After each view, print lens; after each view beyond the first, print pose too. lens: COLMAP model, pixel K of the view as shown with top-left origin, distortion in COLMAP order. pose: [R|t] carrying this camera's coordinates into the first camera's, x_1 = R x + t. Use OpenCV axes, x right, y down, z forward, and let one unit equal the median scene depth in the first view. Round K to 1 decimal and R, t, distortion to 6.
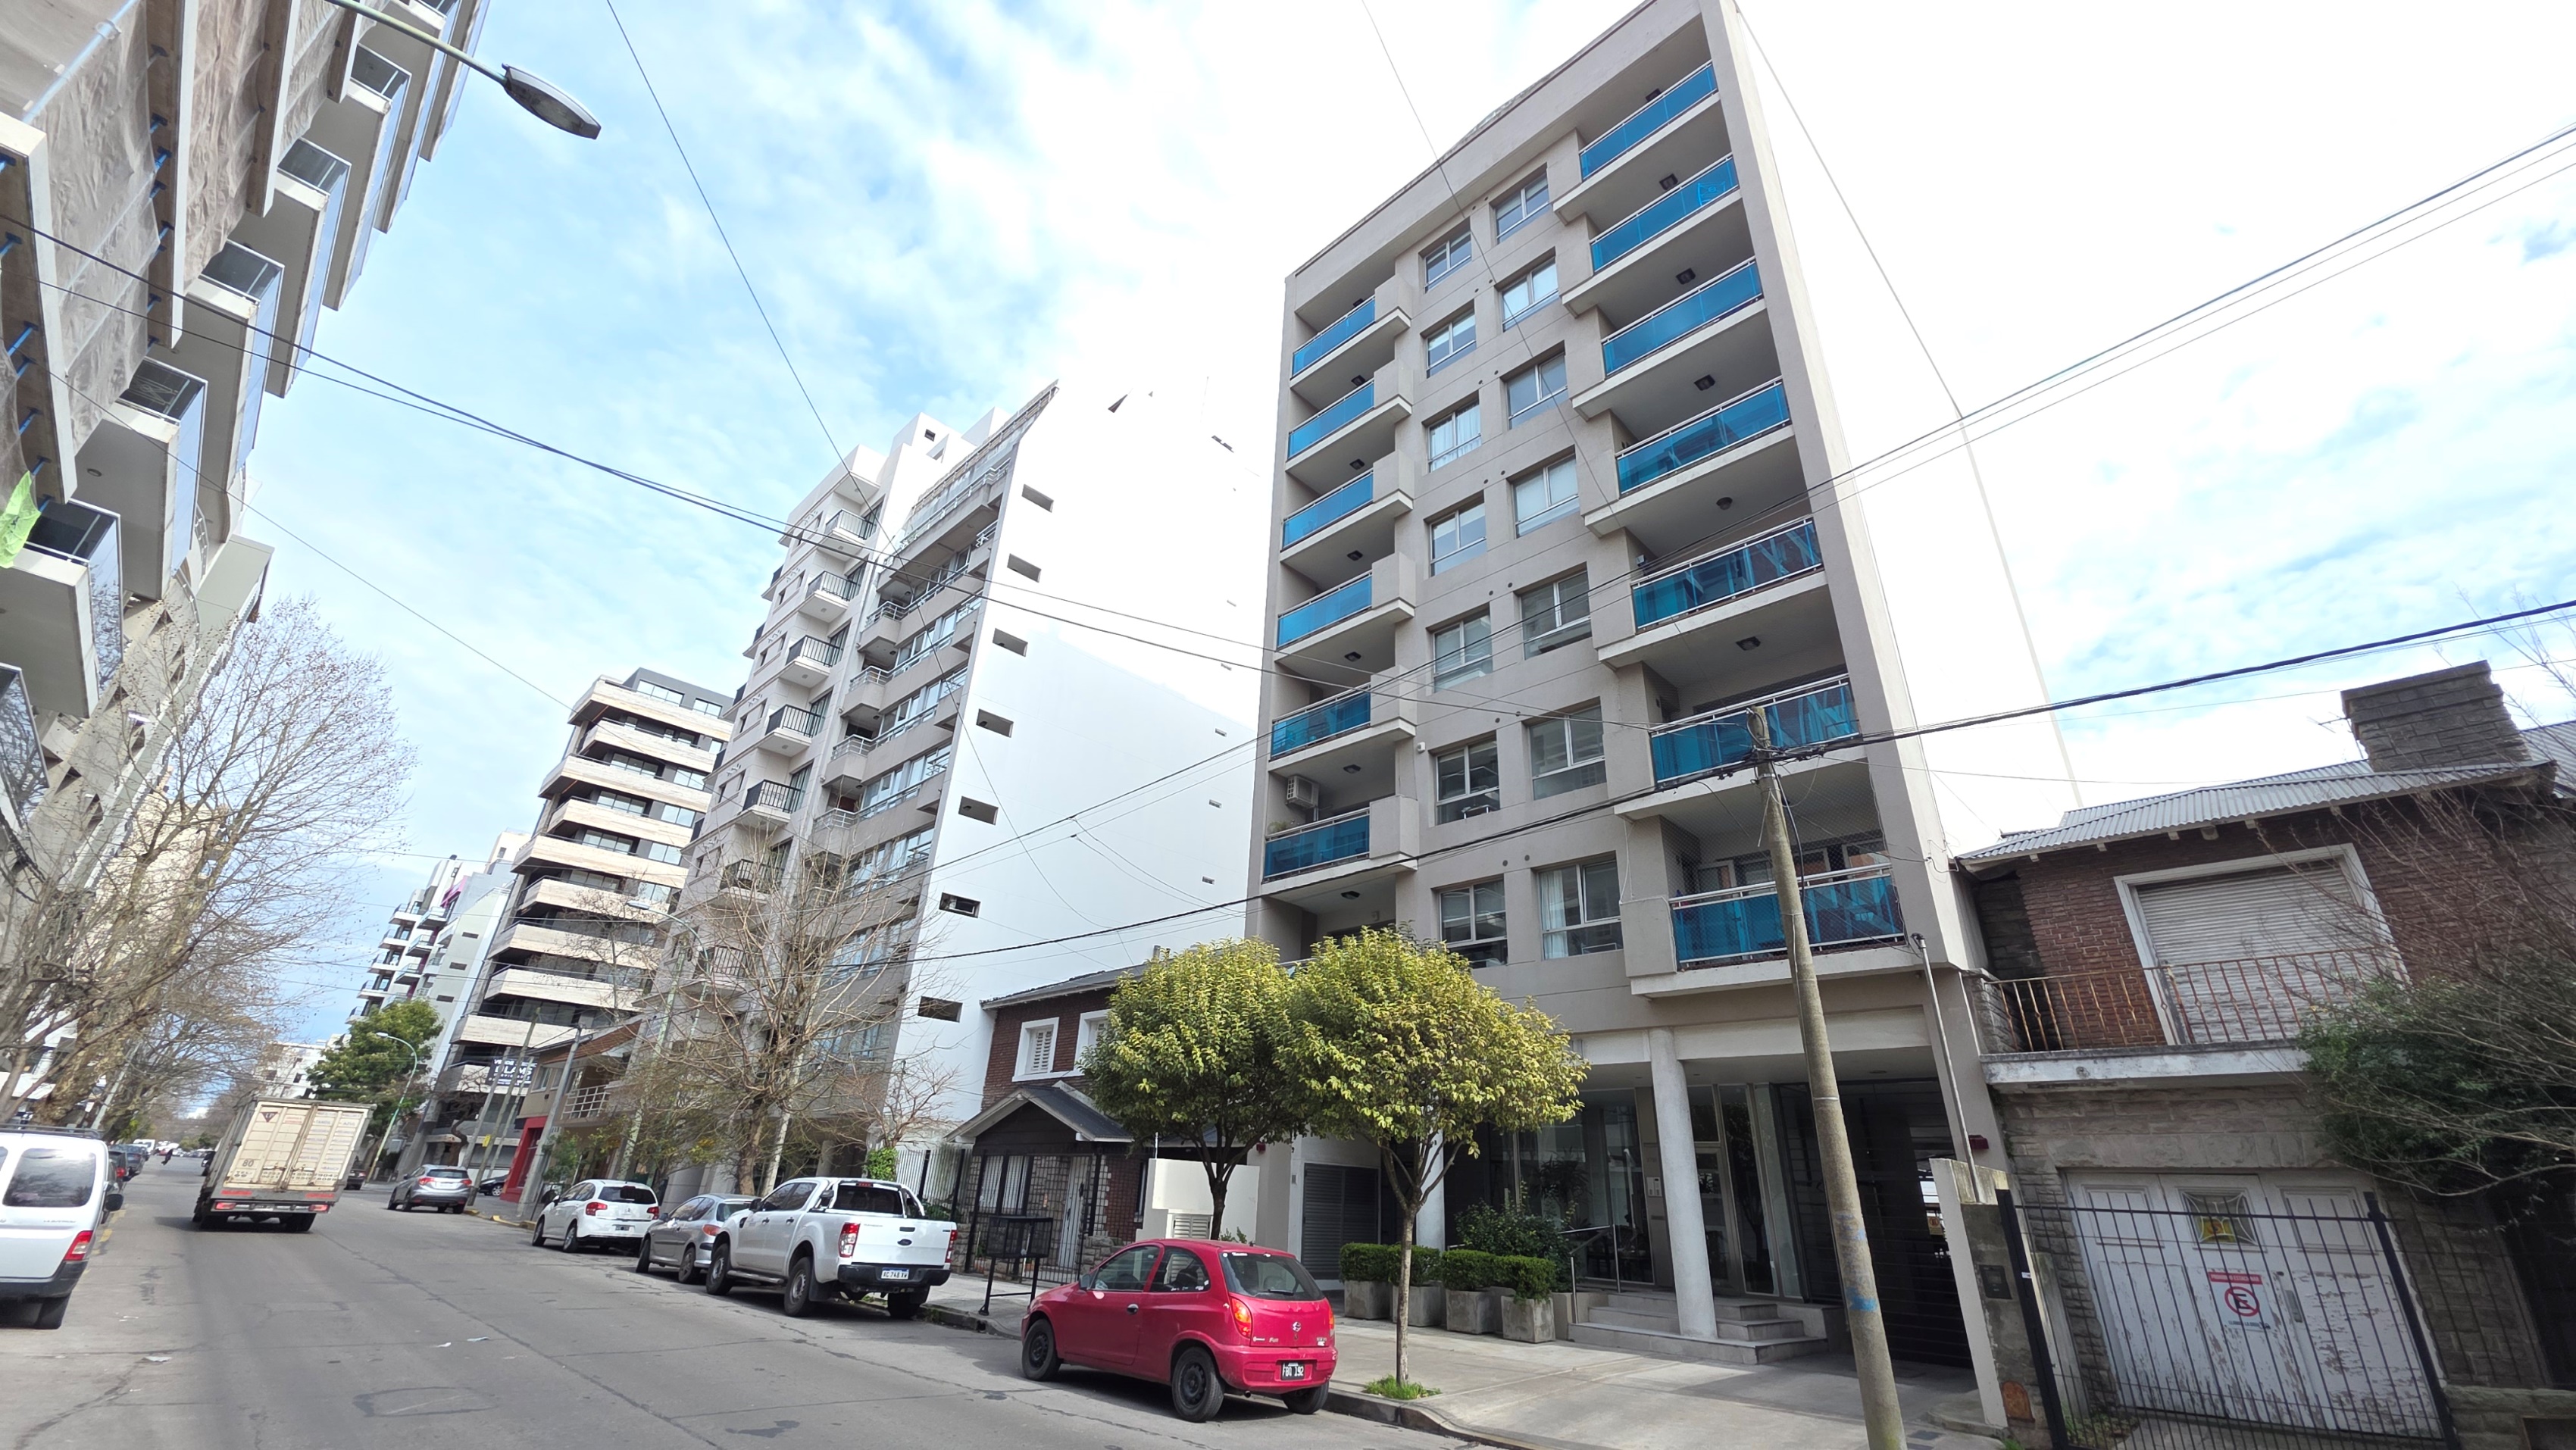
lens RADIAL K [[1016.7, 0, 1289.8], [0, 1016.7, 712.5], [0, 0, 1]] dist [0.013435, -0.007430]
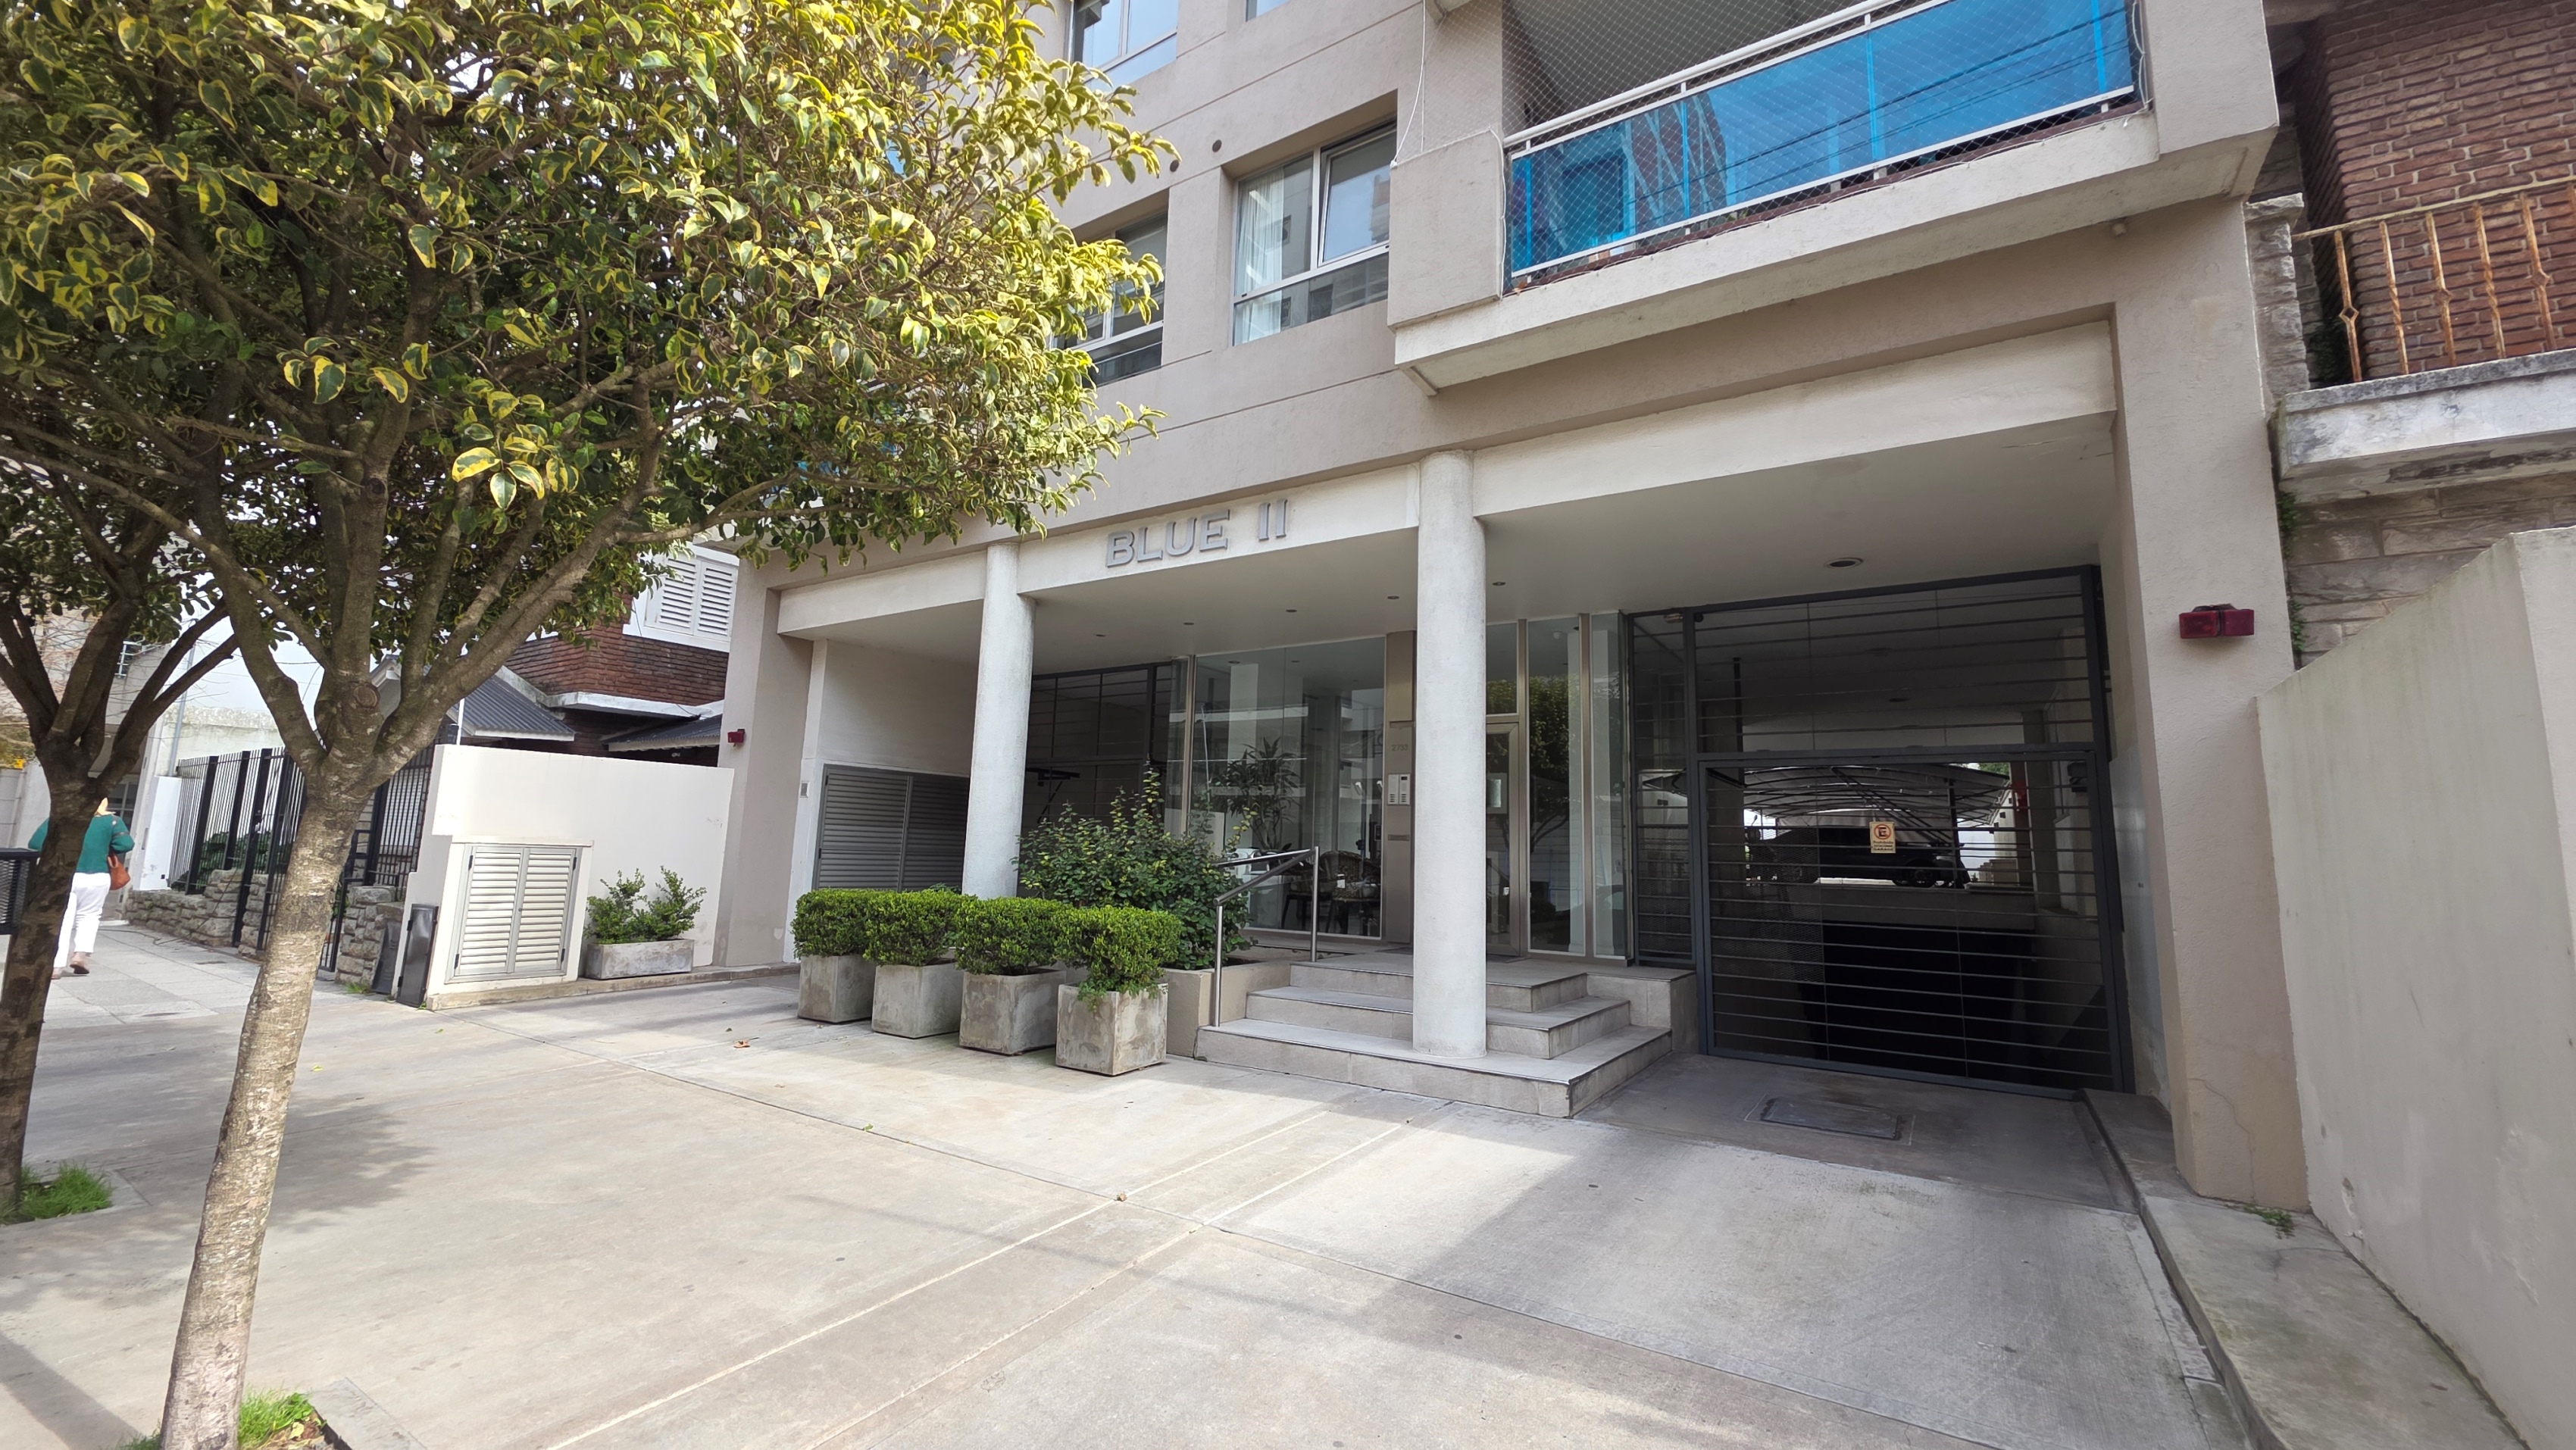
lens RADIAL K [[1016.7, 0, 1289.8], [0, 1016.7, 712.5], [0, 0, 1]] dist [0.013435, -0.007430]
pose [[0.980870, 0.011401, 0.194328, 0.213866], [-0.071651, 0.949344, 0.305960, 0.294164], [-0.180996, -0.314031, 0.932001, 0.569420]]
